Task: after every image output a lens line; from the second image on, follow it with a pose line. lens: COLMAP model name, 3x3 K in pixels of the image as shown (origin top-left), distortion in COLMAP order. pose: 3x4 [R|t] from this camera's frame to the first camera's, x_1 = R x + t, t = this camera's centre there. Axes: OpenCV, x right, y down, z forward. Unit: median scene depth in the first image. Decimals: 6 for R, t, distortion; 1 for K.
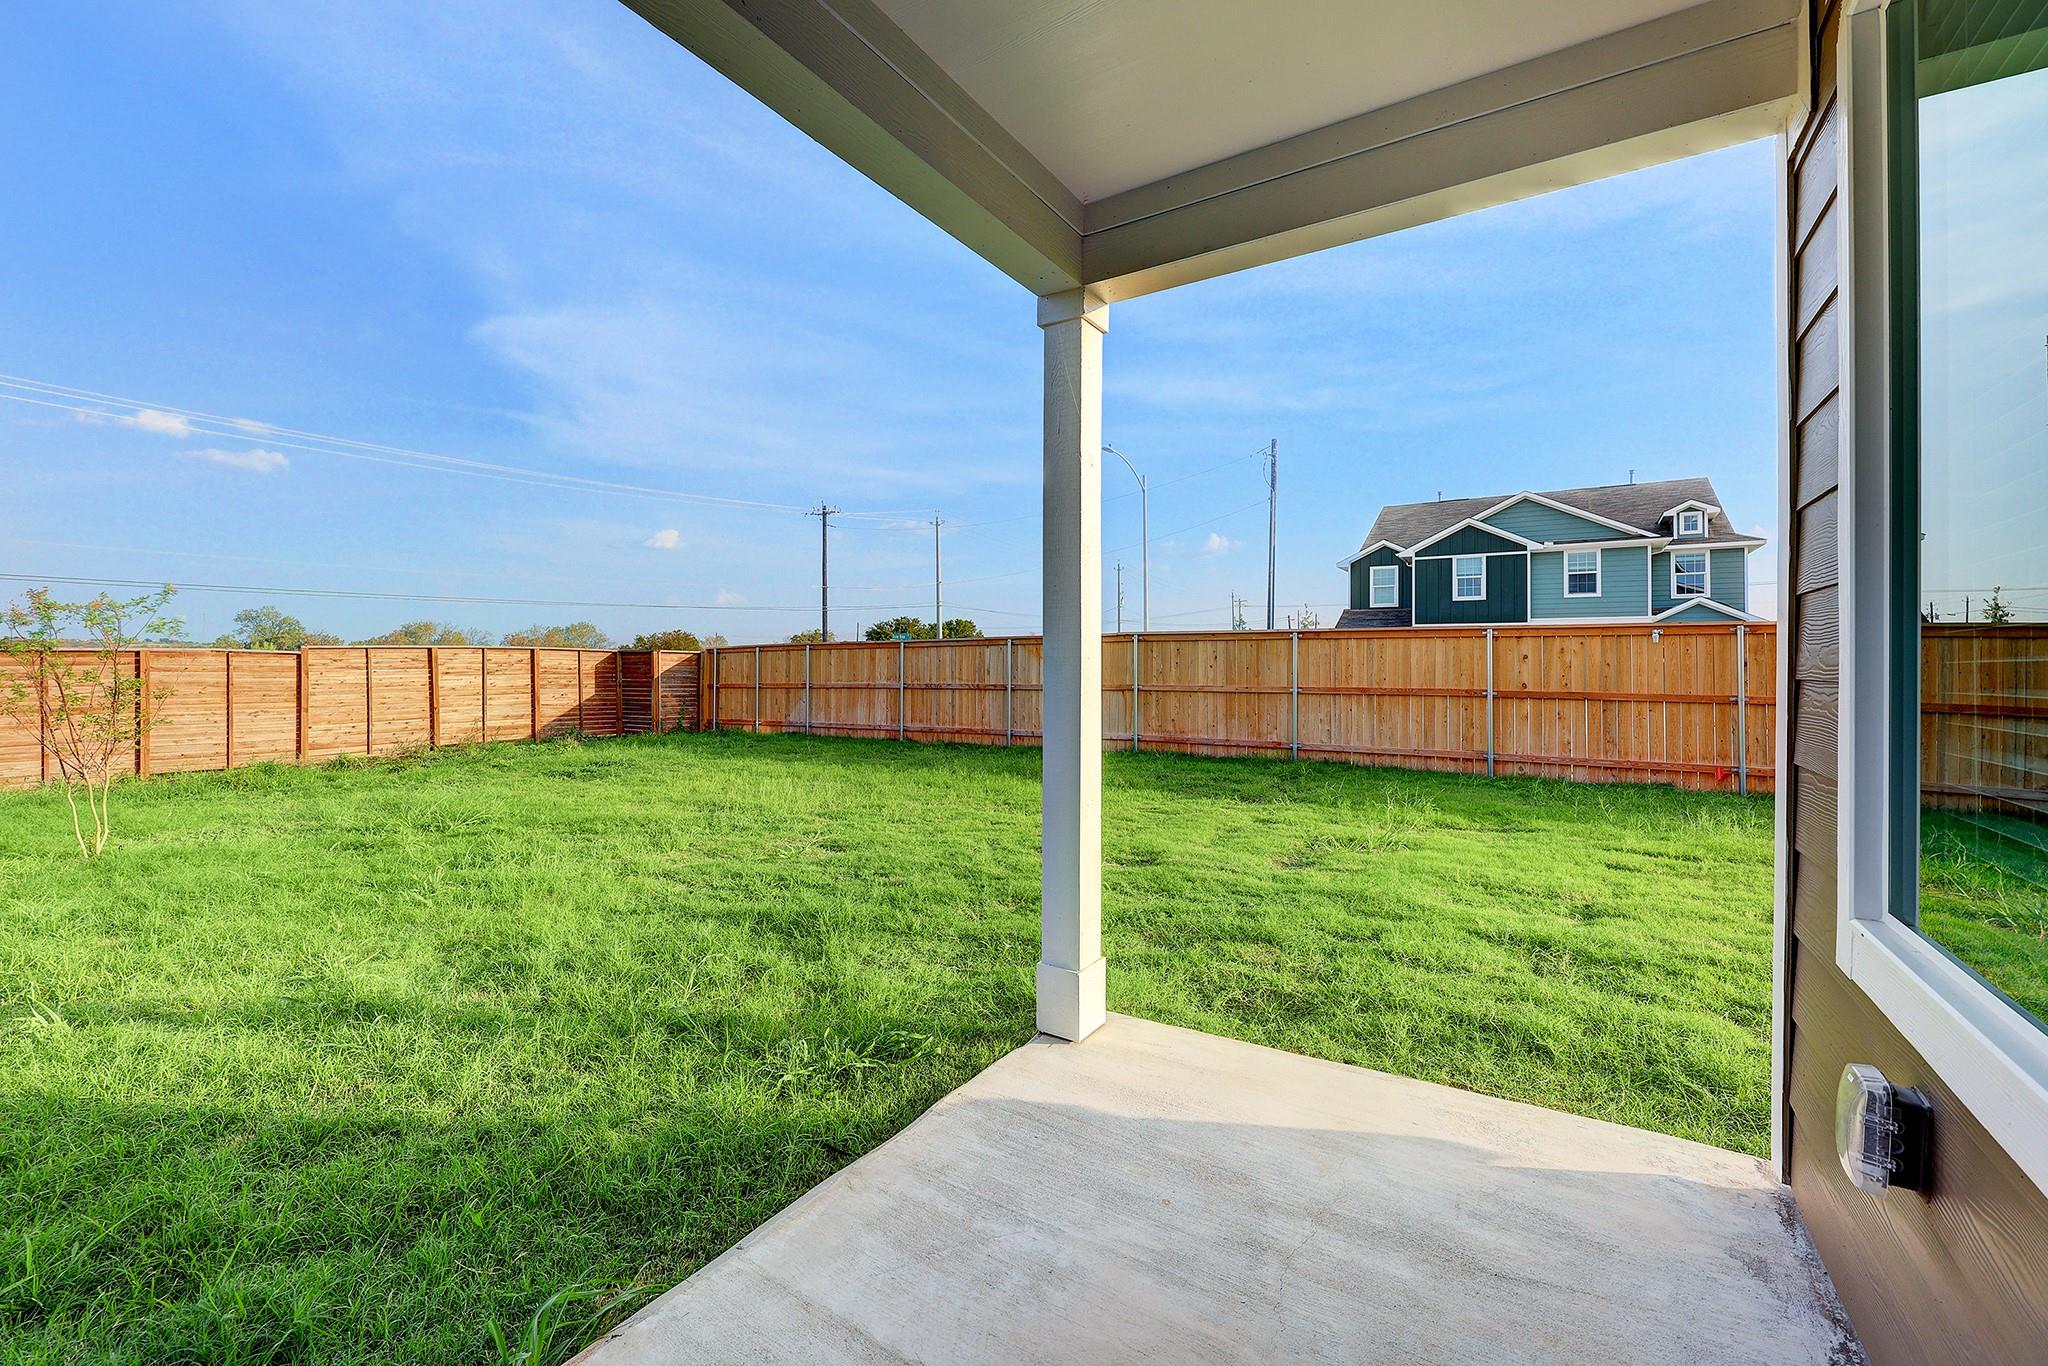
lens RADIAL K [[840.6, 0, 1035.4], [0, 840.6, 668.3], [0, 0, 1]] dist [-0.000521, -0.000045]
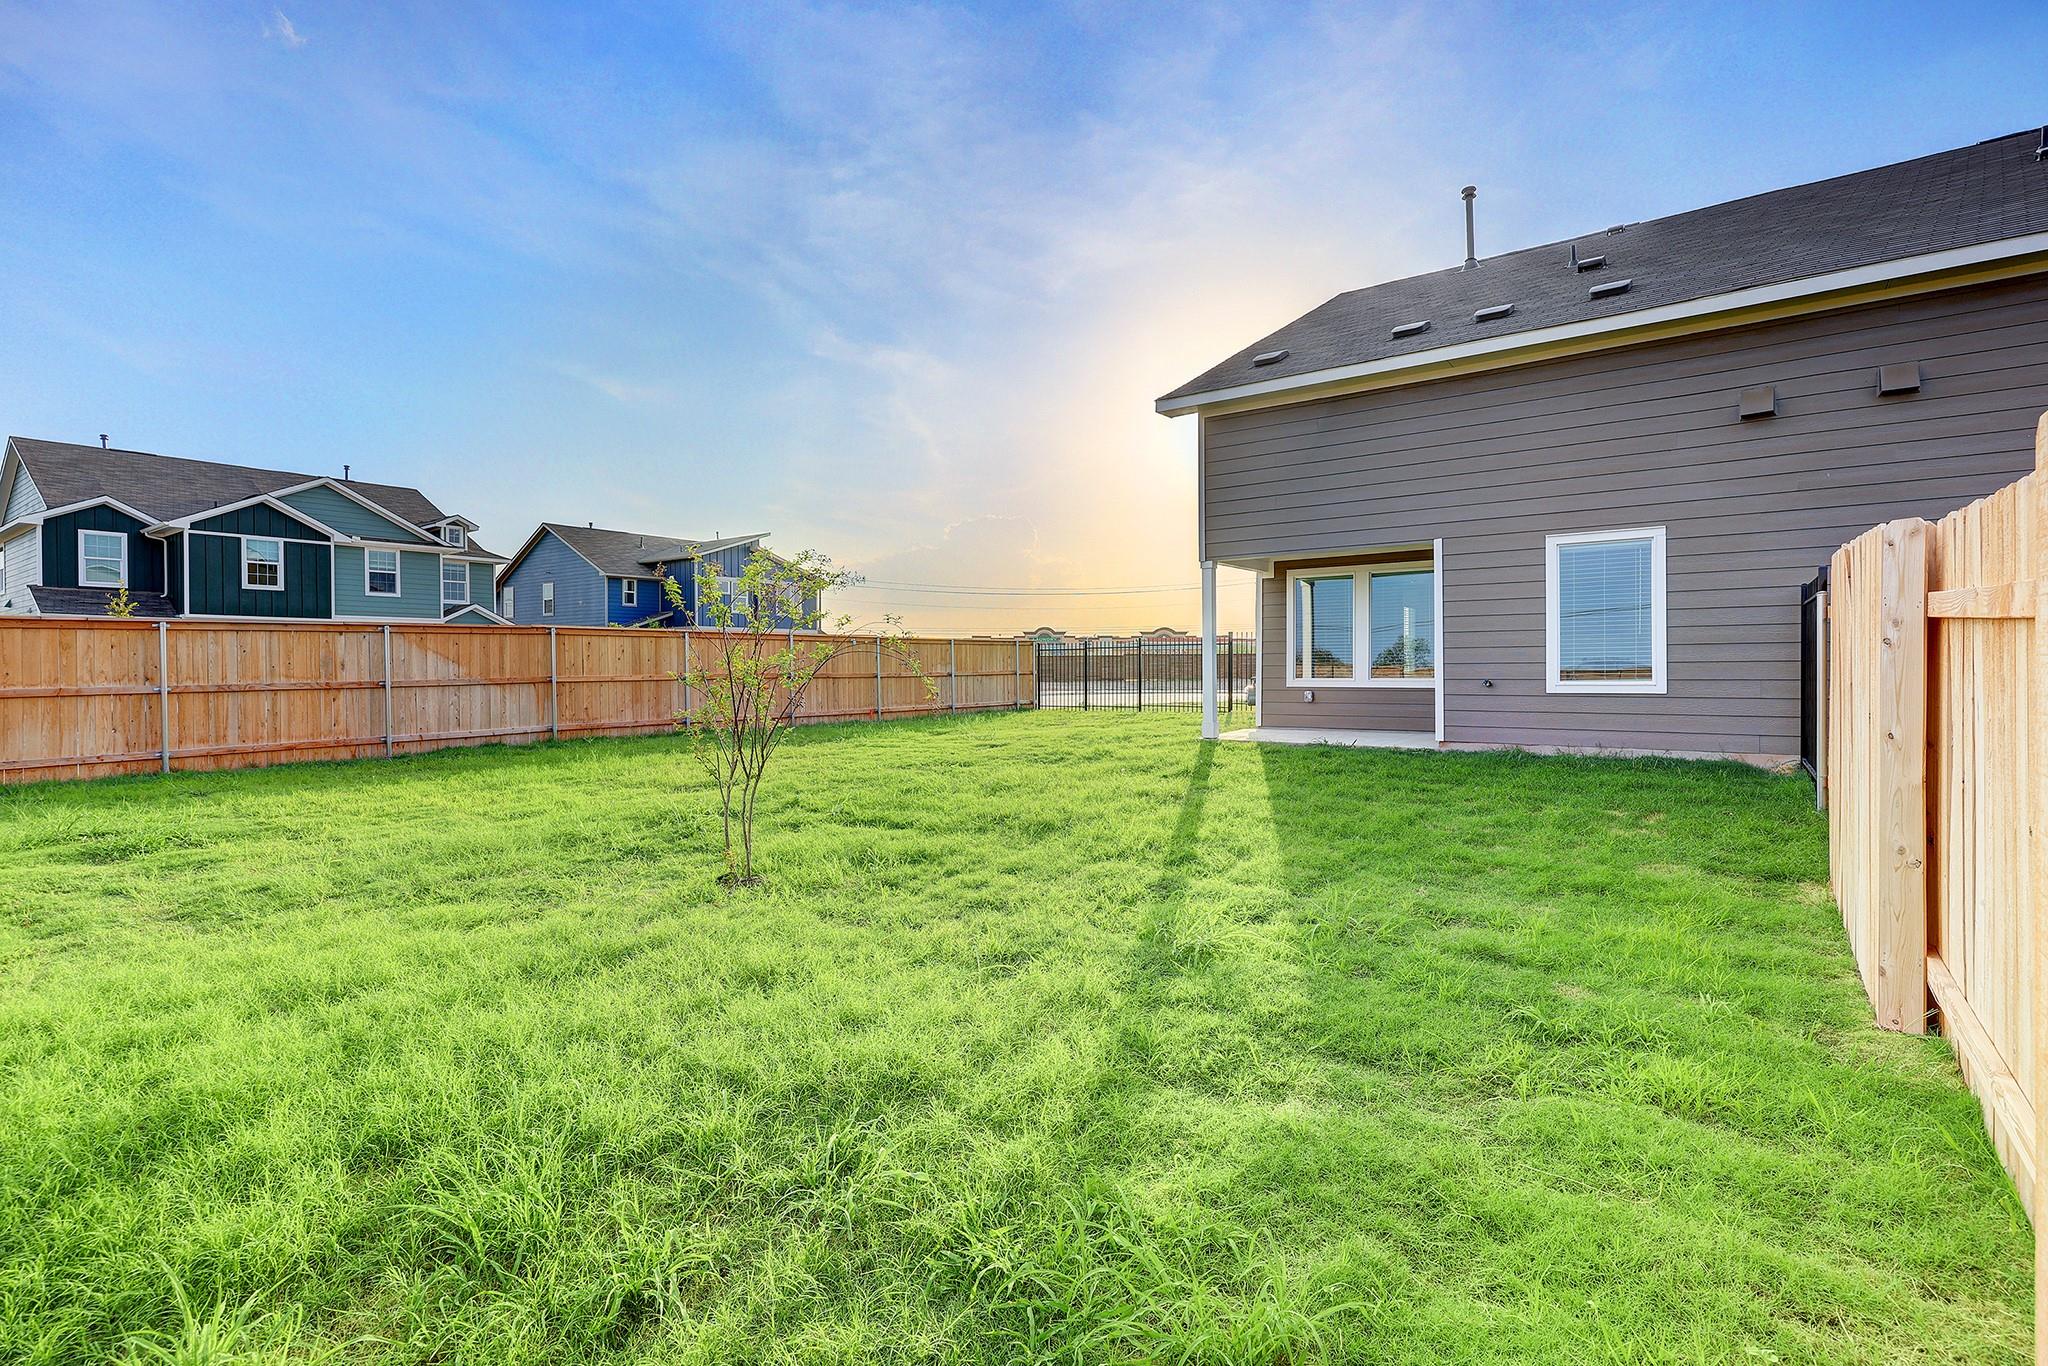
lens RADIAL K [[1018.1, 0, 1029.1], [0, 1018.1, 678.9], [0, 0, 1]] dist [0.003008, 0.000274]
pose [[0.068722, -0.014343, 0.997533, -0.491735], [0.011422, 0.999842, 0.013590, 0.005323], [-0.997570, 0.010460, 0.068875, 0.153386]]
